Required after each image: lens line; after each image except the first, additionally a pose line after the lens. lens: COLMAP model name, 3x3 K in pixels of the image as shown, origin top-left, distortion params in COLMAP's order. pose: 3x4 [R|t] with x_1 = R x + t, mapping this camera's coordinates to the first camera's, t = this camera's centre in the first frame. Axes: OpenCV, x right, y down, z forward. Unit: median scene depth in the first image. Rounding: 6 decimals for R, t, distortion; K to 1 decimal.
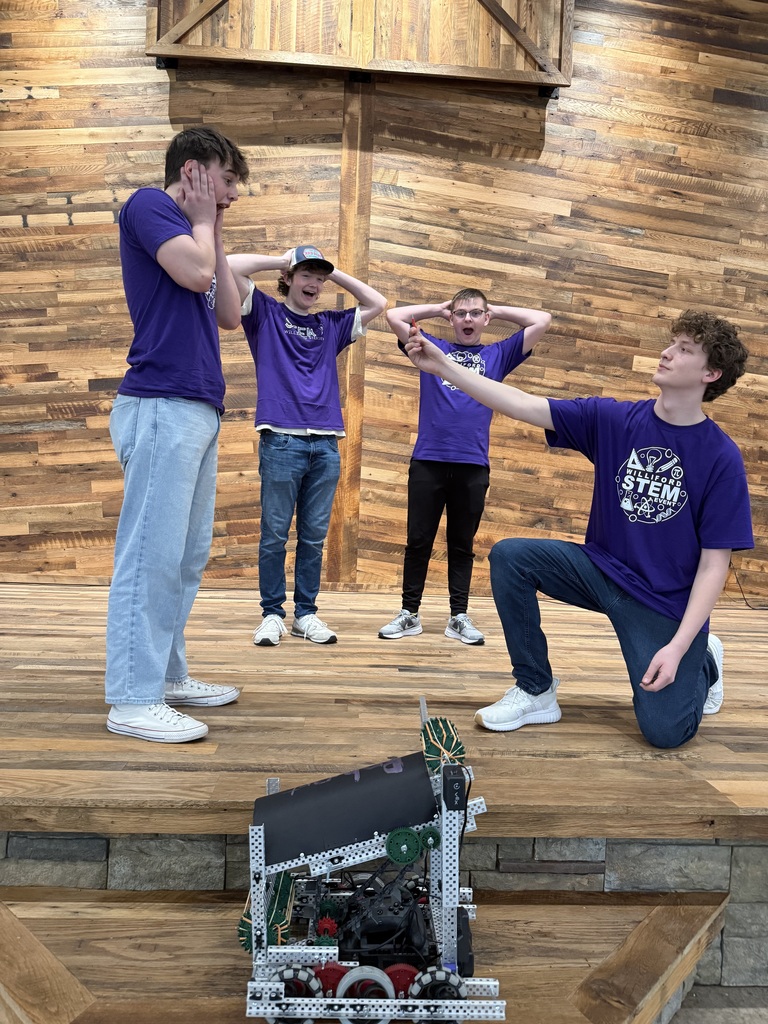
lens RADIAL K [[720.0, 0, 385.0], [0, 720.0, 512.9], [0, 0, 1]] dist [-0.010270, 0.012164]
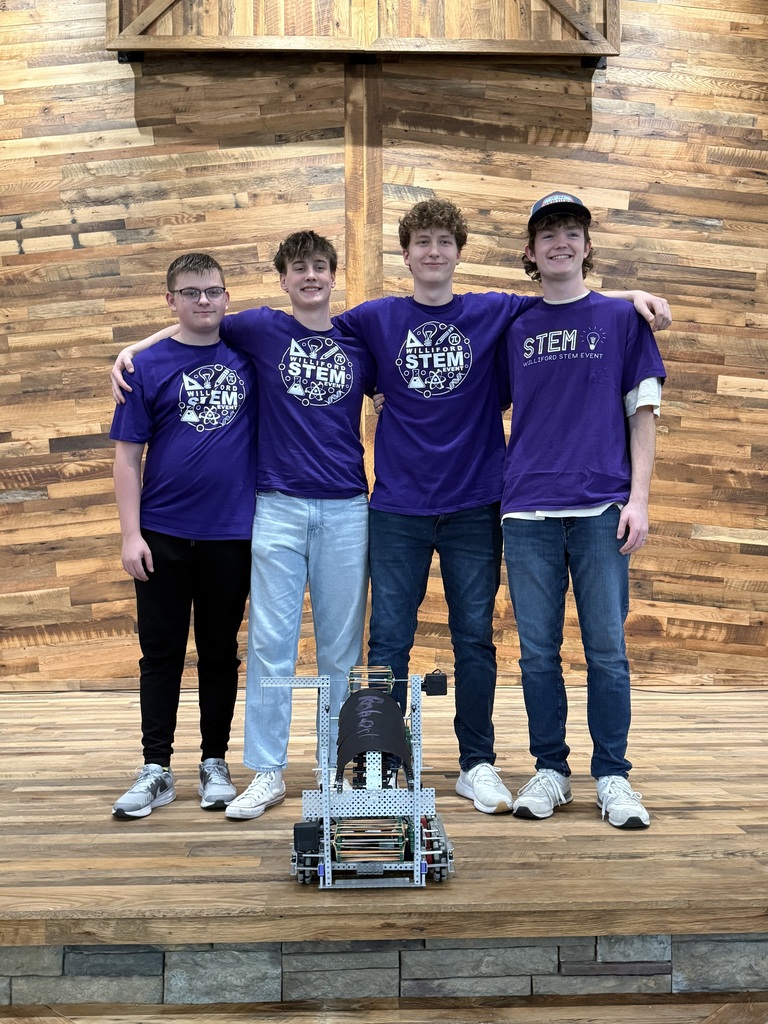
lens RADIAL K [[1037.2, 0, 380.9], [0, 1037.2, 510.7], [0, 0, 1]] dist [0.012712, 0.000000]
pose [[0.998668, -0.045284, -0.024732, -0.008283], [0.043903, 0.997587, -0.053787, -0.023379], [0.027108, 0.052629, 0.998246, -0.167875]]
